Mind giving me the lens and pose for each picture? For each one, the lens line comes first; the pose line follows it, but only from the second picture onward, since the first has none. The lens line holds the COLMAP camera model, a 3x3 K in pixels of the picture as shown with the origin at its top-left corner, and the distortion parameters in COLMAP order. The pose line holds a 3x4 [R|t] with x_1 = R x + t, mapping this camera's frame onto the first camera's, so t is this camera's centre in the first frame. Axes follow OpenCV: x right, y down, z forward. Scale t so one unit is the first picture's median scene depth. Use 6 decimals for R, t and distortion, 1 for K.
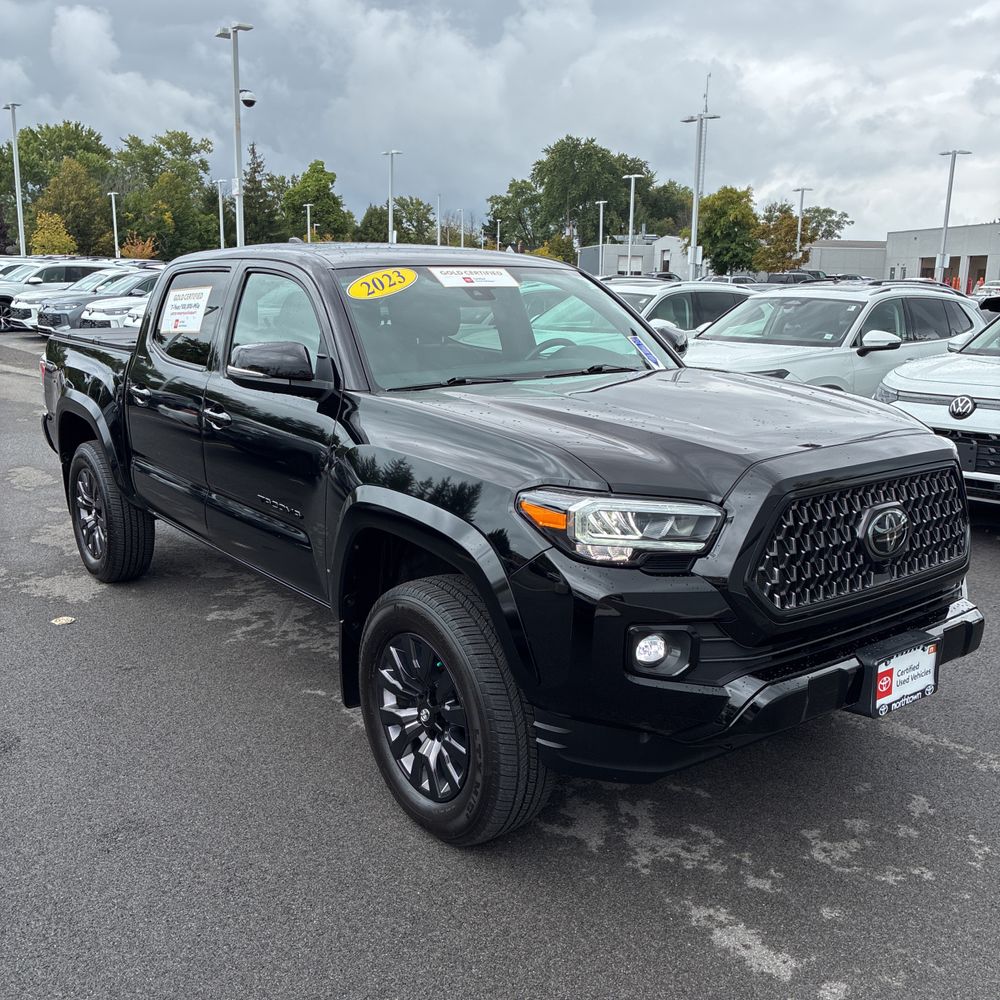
lens RADIAL K [[1008.9, 0, 499.5], [0, 1008.9, 506.8], [0, 0, 1]] dist [-0.002353, 0.081980]
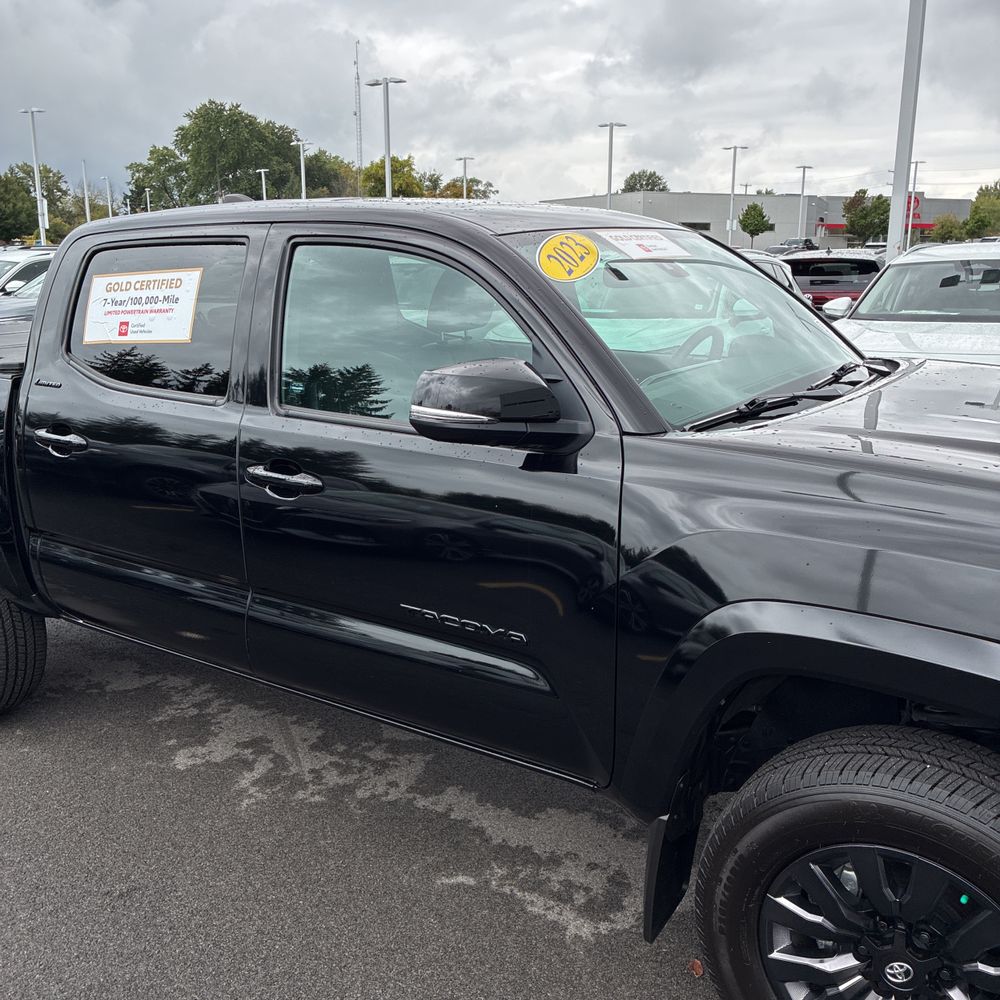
lens RADIAL K [[1010.0, 0, 485.9], [0, 1010.0, 497.3], [0, 0, 1]] dist [0.007498, 0.029858]
pose [[0.950015, -0.093894, 0.297749, -0.242075], [0.088346, 0.995573, 0.032070, -0.061059], [-0.299442, -0.004162, 0.954105, 0.261263]]
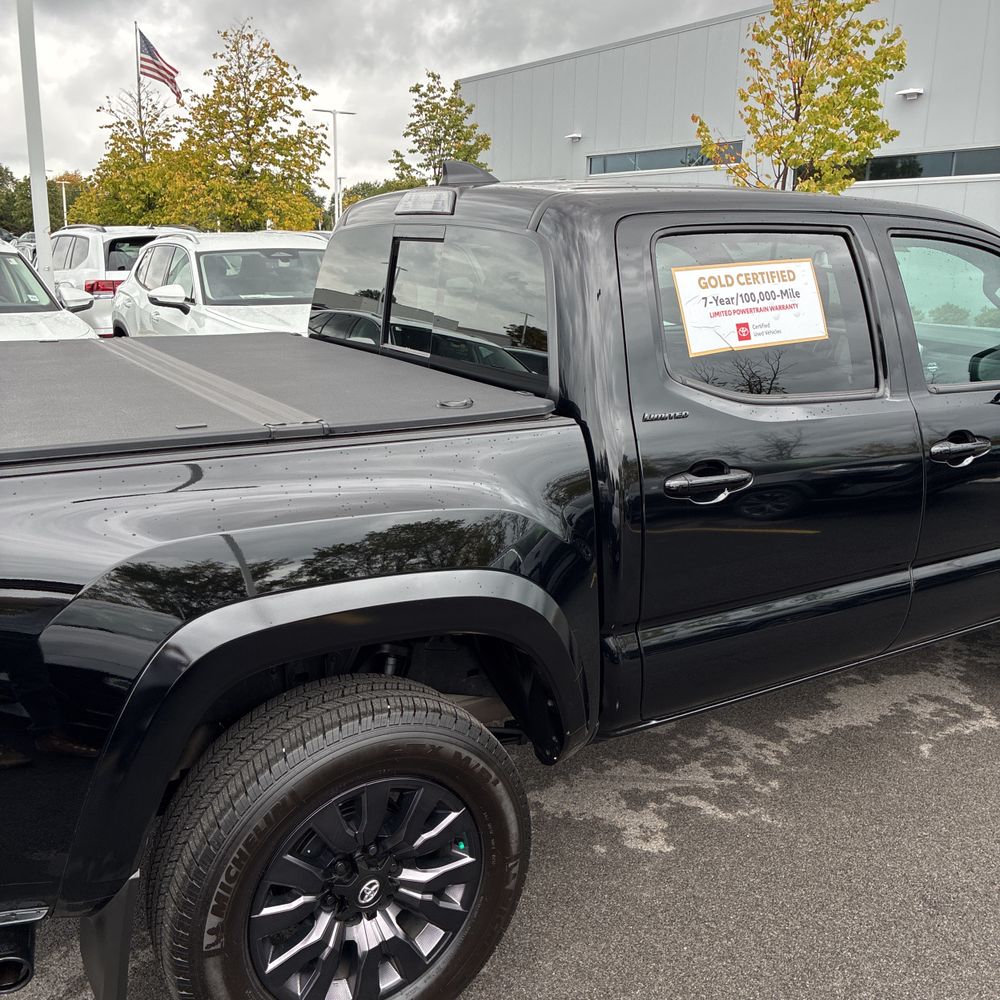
lens RADIAL K [[1010.0, 0, 485.9], [0, 1010.0, 497.3], [0, 0, 1]] dist [0.007498, 0.029858]
pose [[0.107356, -0.256641, 0.960526, -0.689375], [0.206446, 0.950806, 0.230970, -0.198561], [-0.972551, 0.173500, 0.155058, 0.849470]]
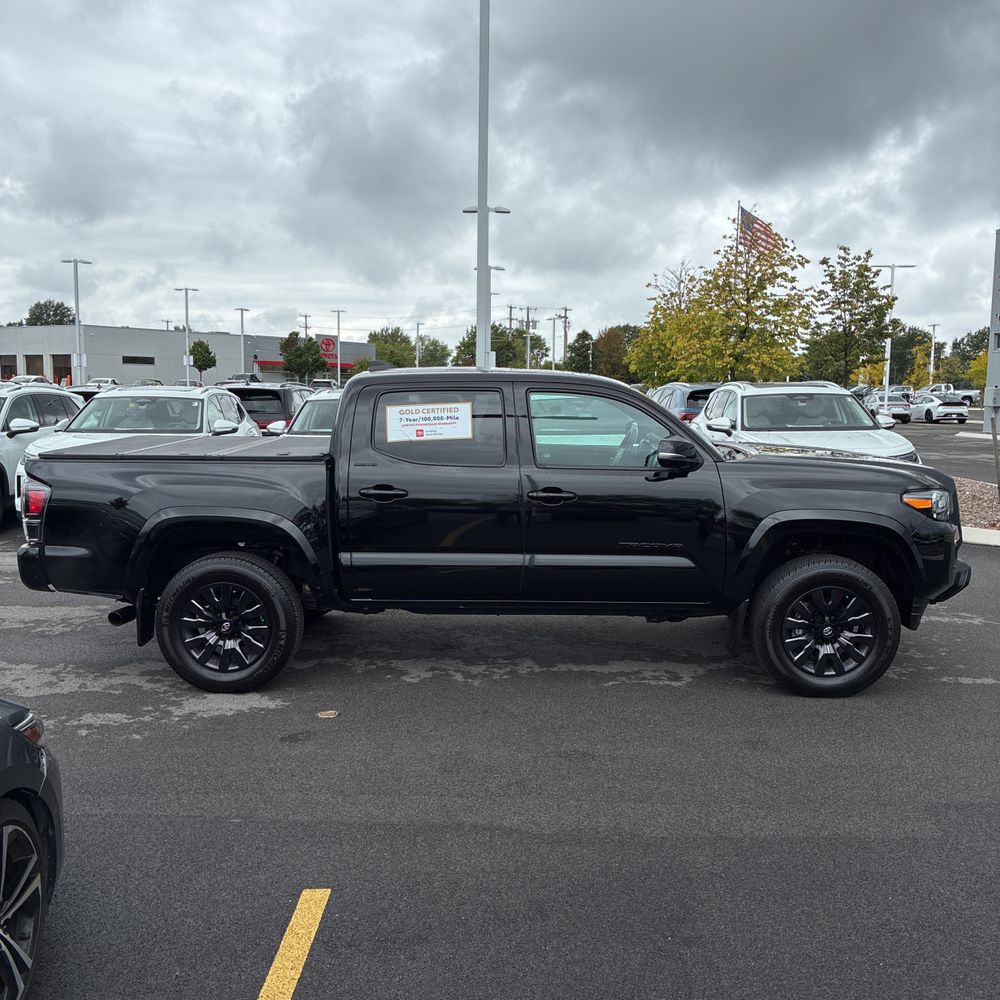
lens RADIAL K [[1003.2, 0, 495.2], [0, 1003.2, 495.9], [0, 0, 1]] dist [0.098834, -0.291673]
pose [[0.633115, -0.097451, 0.767899, -0.959313], [0.174637, 0.984449, -0.019052, -0.053944], [-0.754100, 0.146165, 0.640288, 0.132201]]
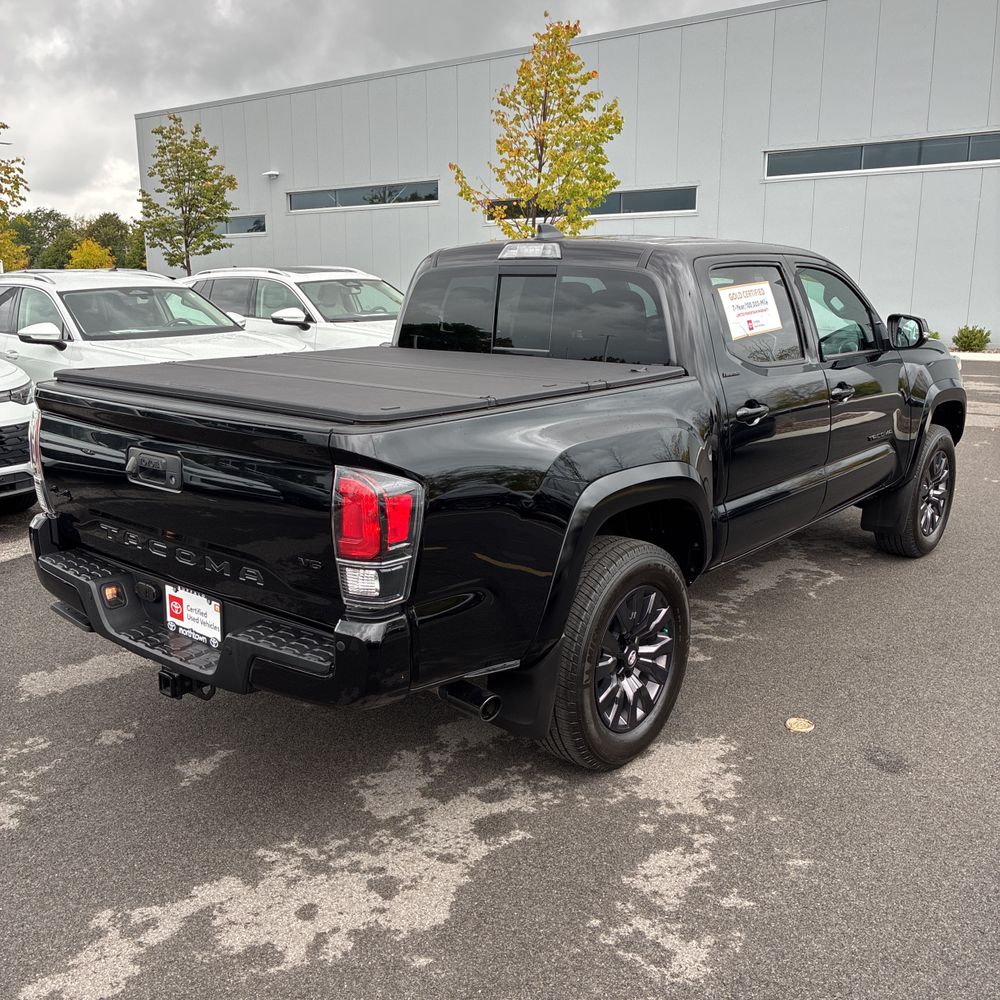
lens RADIAL K [[1012.3, 0, 486.2], [0, 1012.3, 501.3], [0, 0, 1]] dist [0.013428, 0.030034]
pose [[-0.220014, -0.225935, 0.948972, -0.919743], [0.218503, 0.936677, 0.273666, -0.264427], [-0.950711, 0.267563, -0.156715, 1.120063]]
